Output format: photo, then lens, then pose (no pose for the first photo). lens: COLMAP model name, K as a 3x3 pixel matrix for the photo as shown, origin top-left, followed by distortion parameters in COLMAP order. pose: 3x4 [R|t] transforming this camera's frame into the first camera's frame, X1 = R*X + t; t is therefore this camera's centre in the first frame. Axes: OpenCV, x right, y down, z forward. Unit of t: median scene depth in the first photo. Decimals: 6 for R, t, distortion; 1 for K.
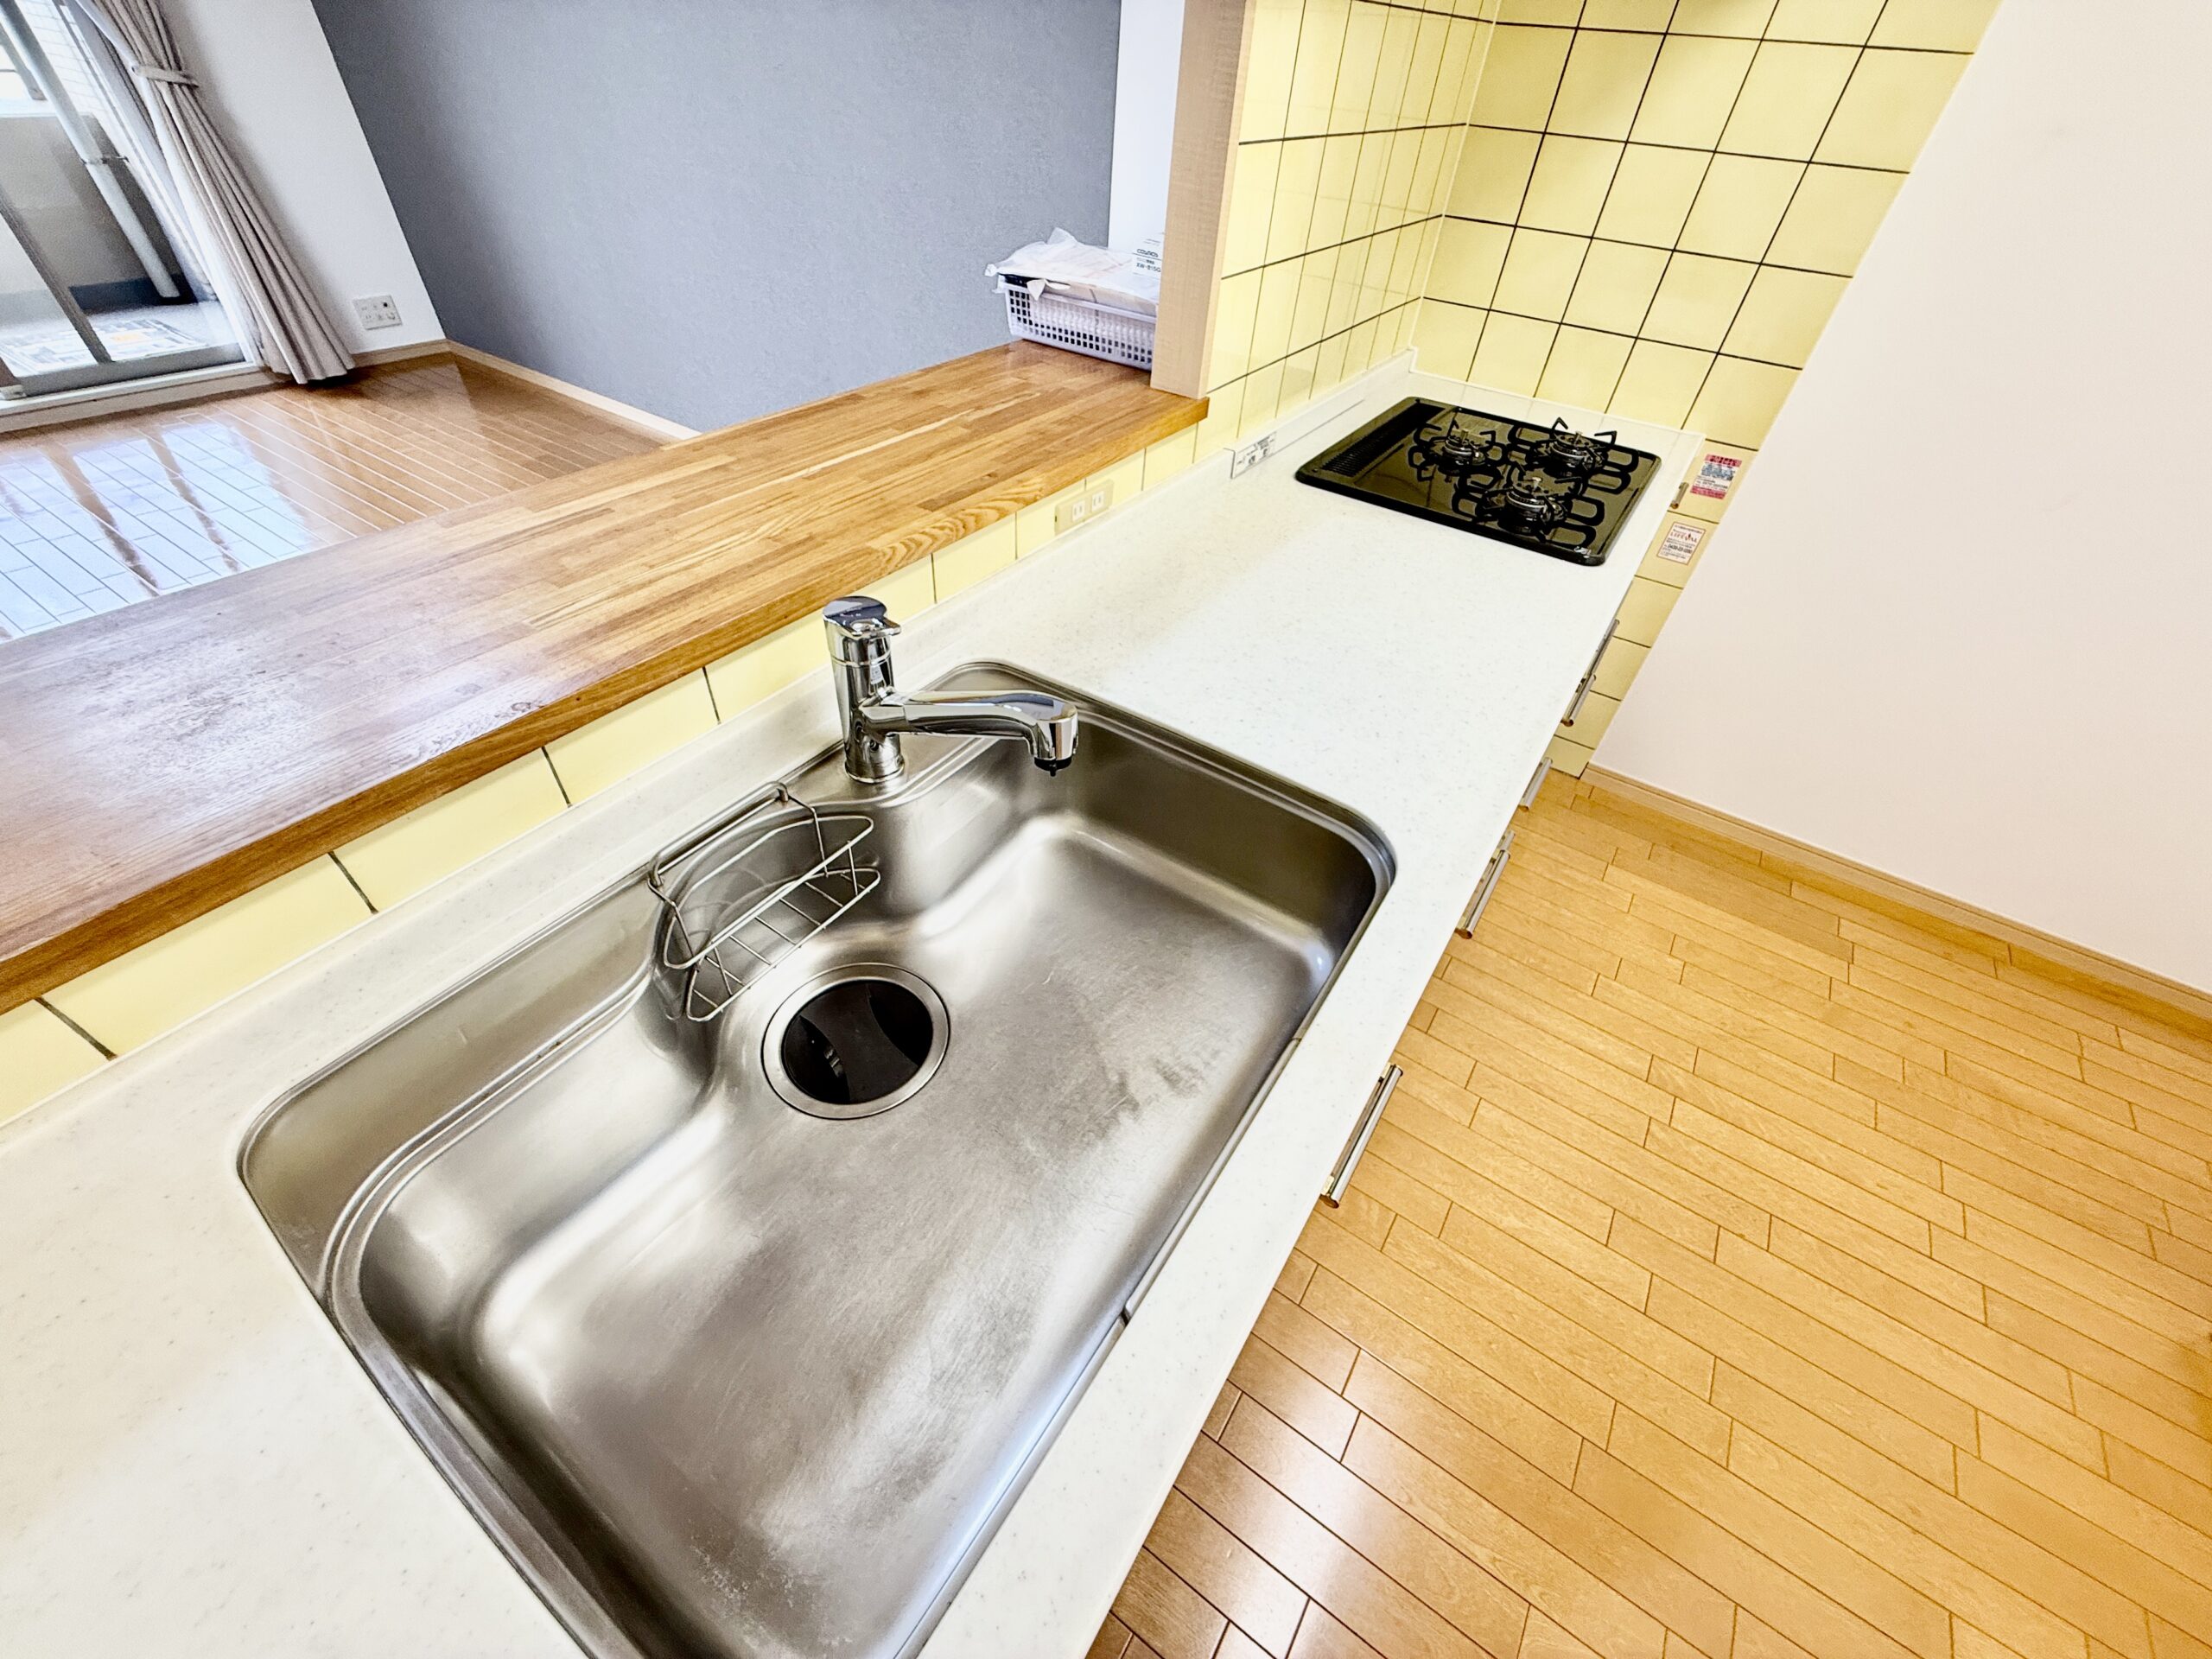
lens RADIAL K [[886.0, 0, 1100.4], [0, 886.0, 831.0], [0, 0, 1]] dist [-0.002916, 0.001352]
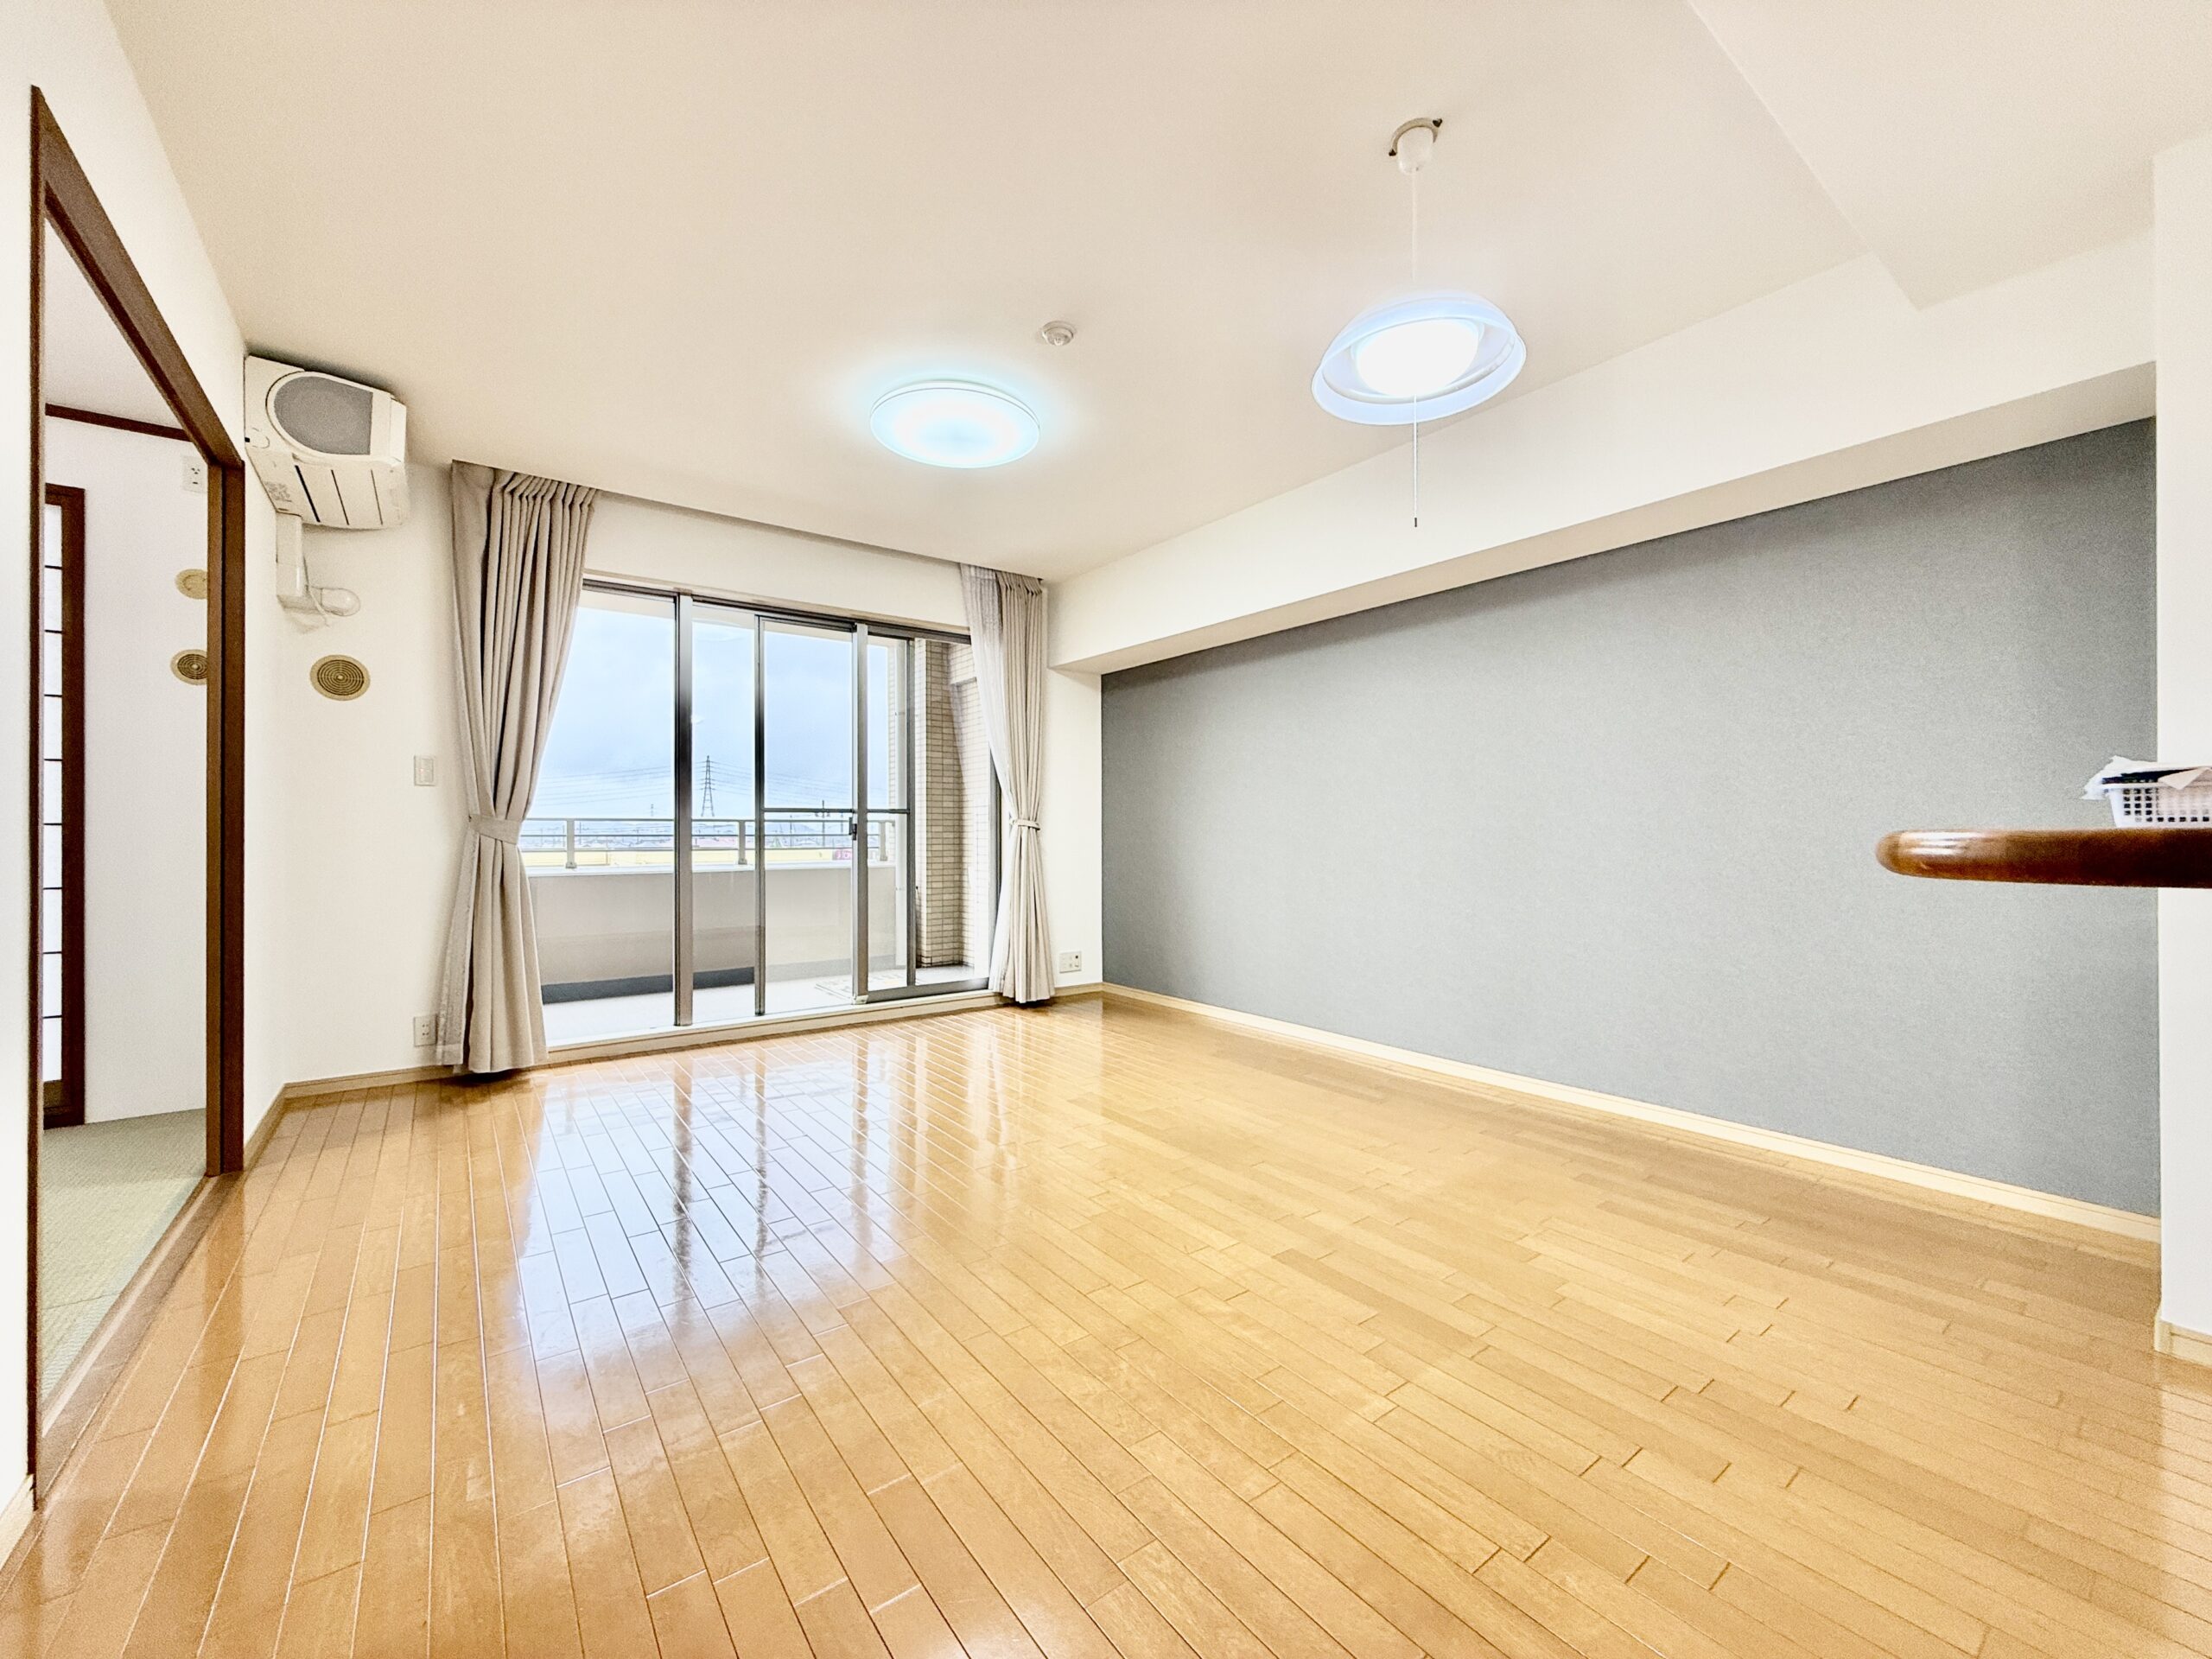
lens RADIAL K [[886.0, 0, 1097.3], [0, 886.0, 829.6], [0, 0, 1]] dist [-0.002916, 0.001352]
pose [[0.939299, -0.064068, -0.337064, -0.782239], [-0.183845, 0.735486, -0.652120, 0.304173], [0.289686, 0.674503, 0.679063, -0.050657]]
